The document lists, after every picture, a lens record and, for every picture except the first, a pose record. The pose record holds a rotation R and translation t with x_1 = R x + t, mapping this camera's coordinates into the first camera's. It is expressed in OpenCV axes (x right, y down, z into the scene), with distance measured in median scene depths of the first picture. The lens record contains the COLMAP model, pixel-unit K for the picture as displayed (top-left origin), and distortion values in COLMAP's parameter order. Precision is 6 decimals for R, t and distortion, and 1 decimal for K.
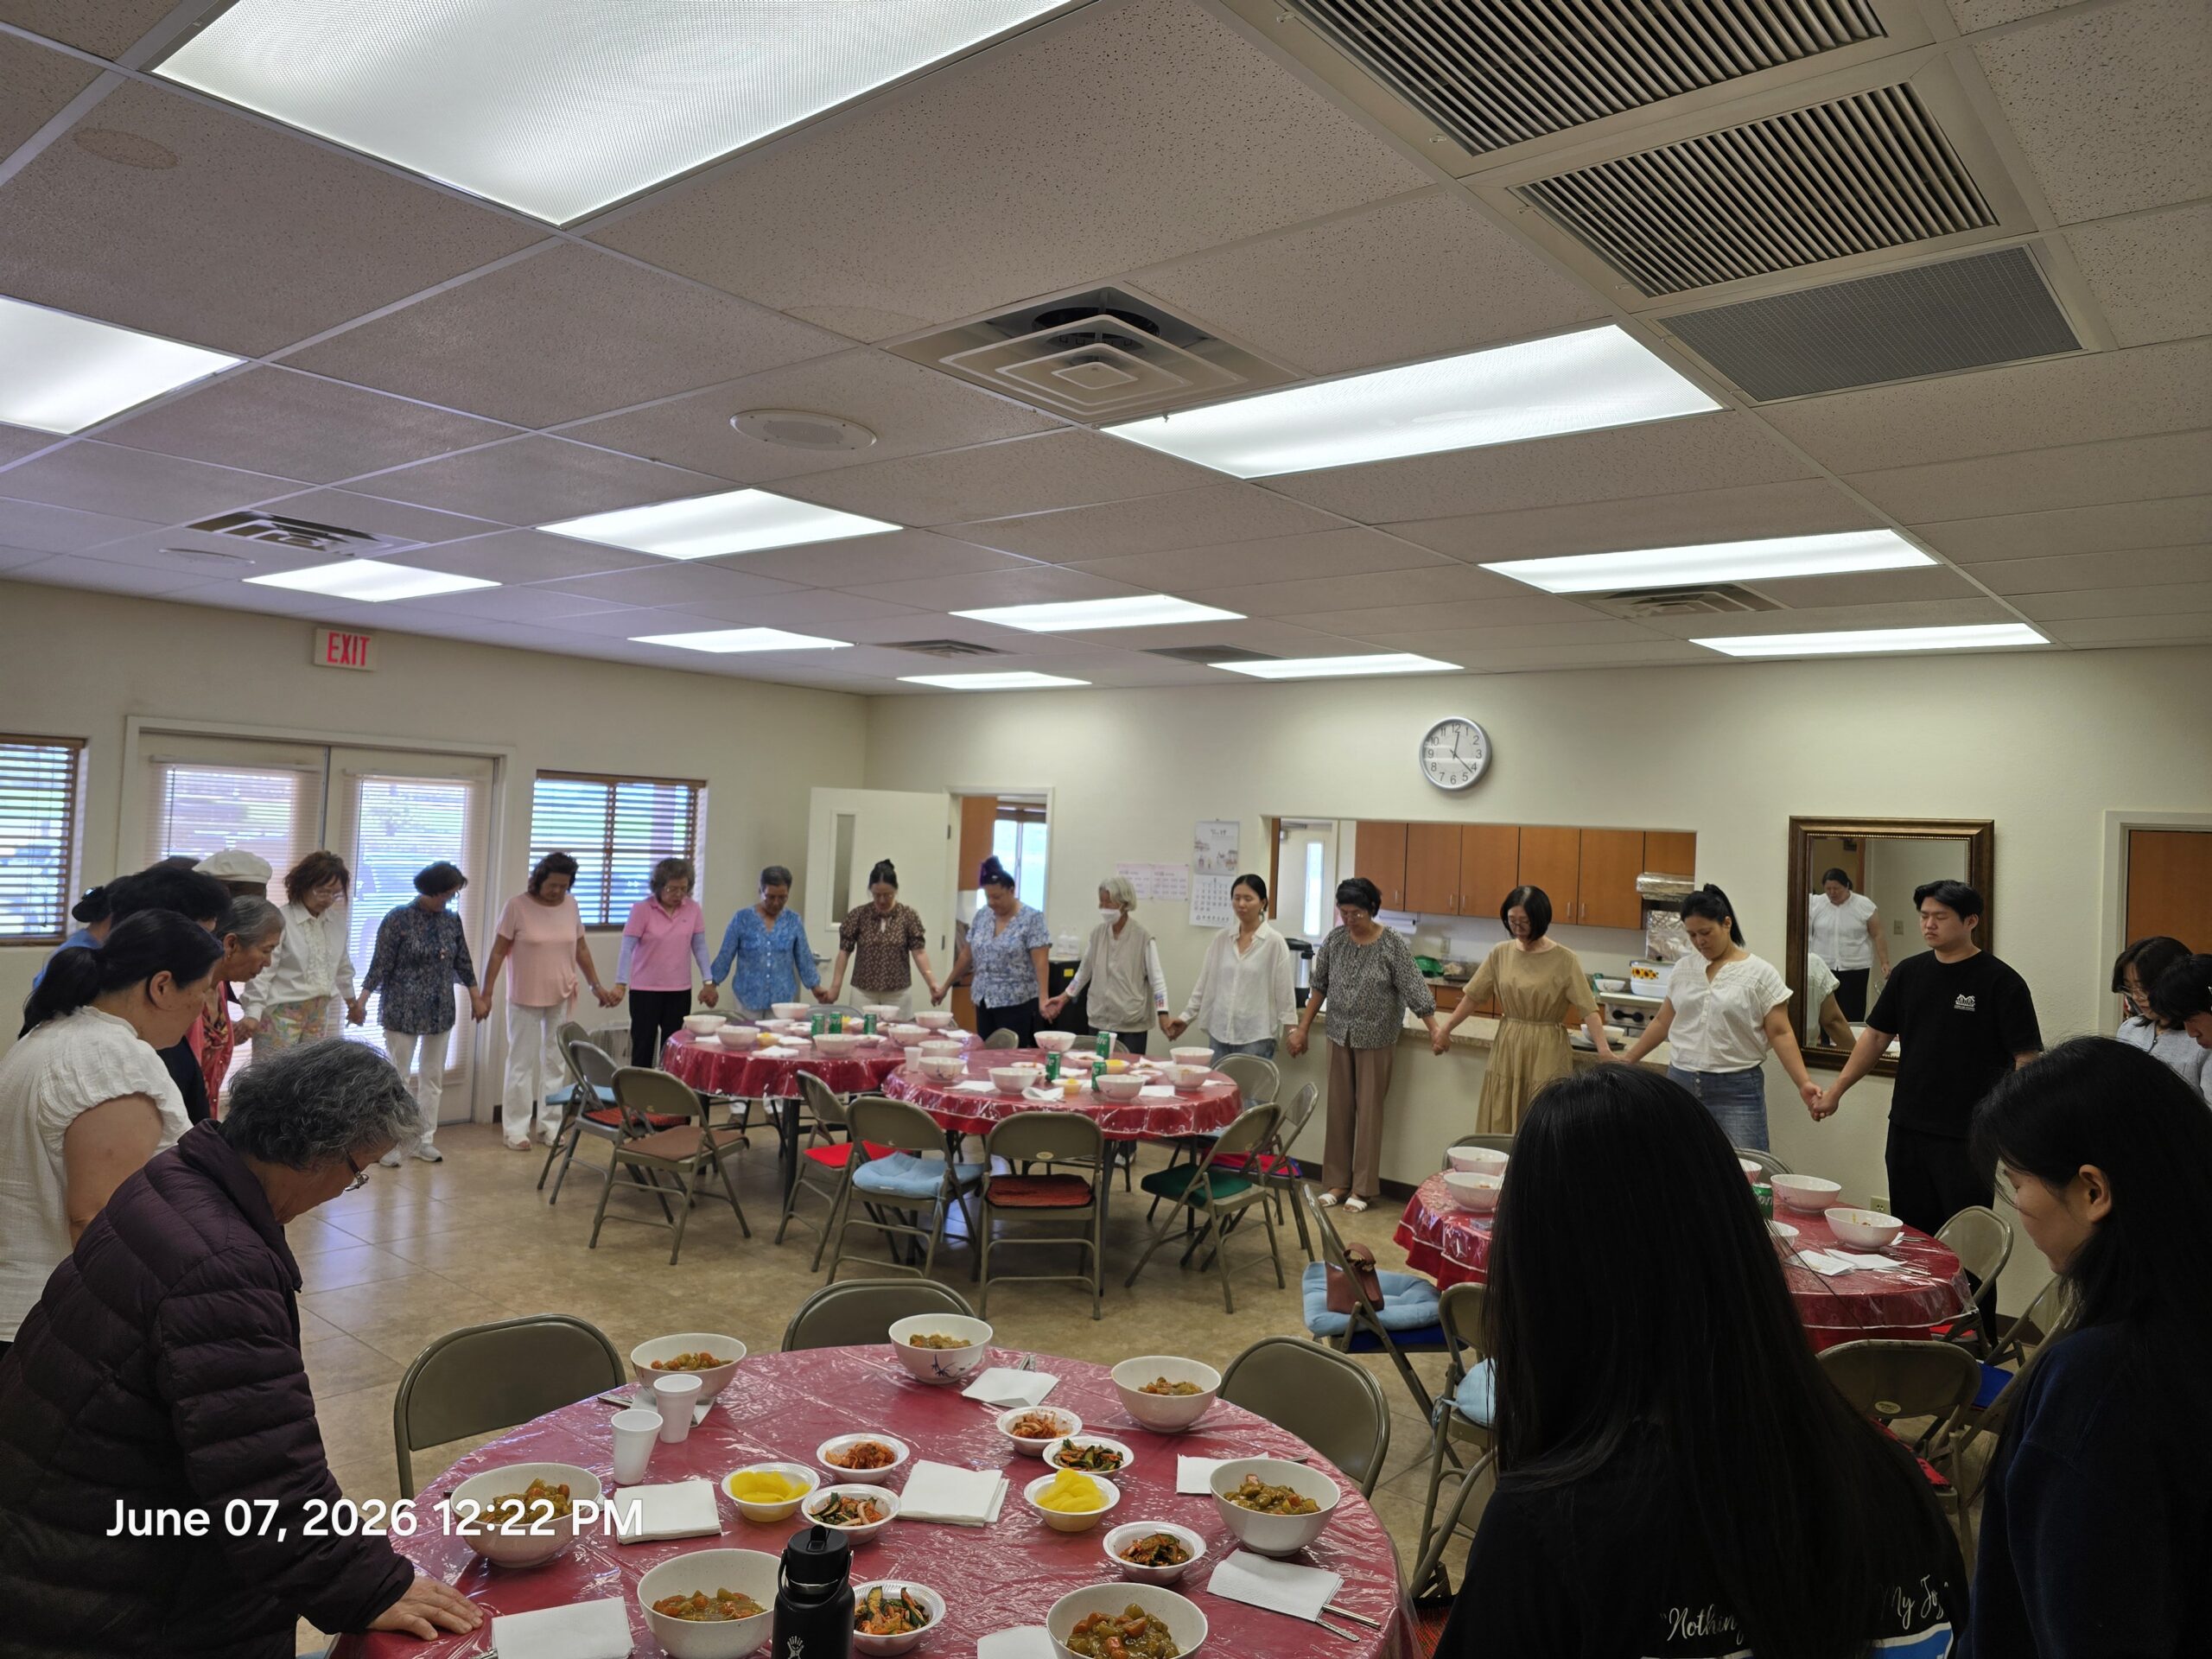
lens RADIAL K [[1469.7, 0, 1112.3], [0, 1469.7, 820.5], [0, 0, 1]] dist [0.056222, -0.008720]
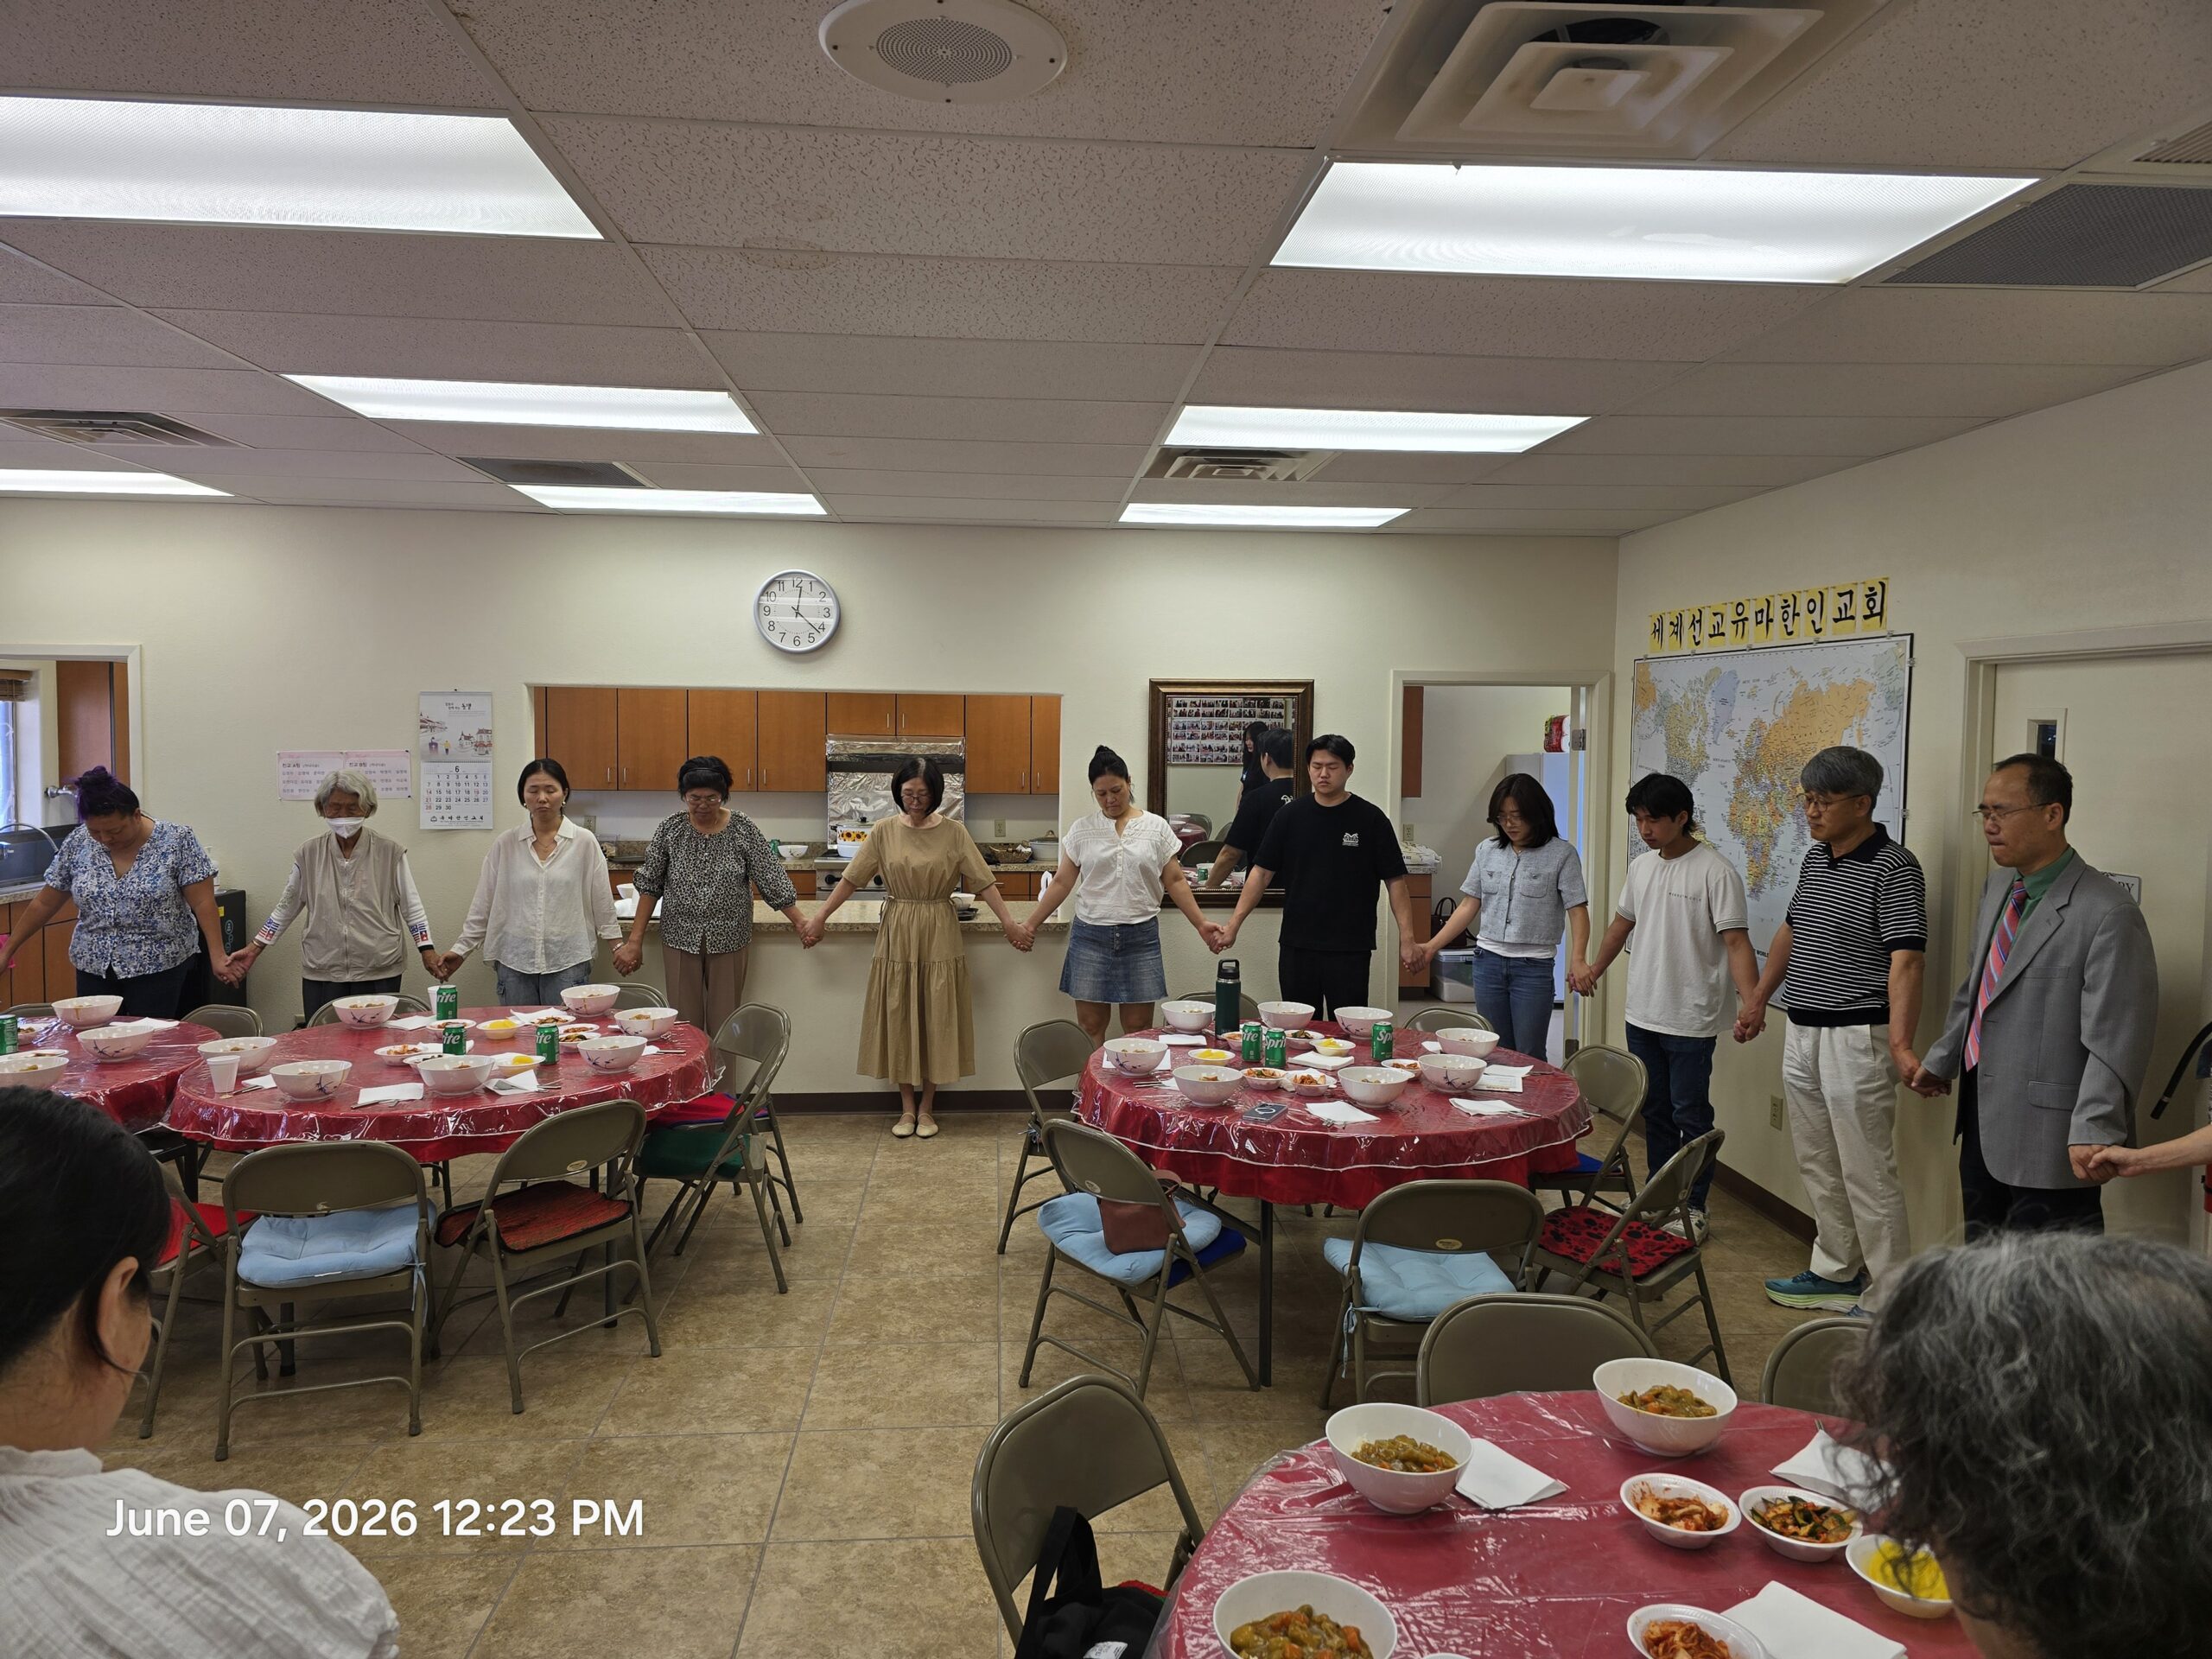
lens RADIAL K [[1469.7, 0, 1105.3], [0, 1469.7, 832.1], [0, 0, 1]] dist [0.056222, -0.008720]
pose [[0.714584, -0.089132, 0.693848, -0.259772], [0.014004, 0.993474, 0.113199, -0.011308], [-0.699410, -0.071174, 0.711169, 0.227808]]
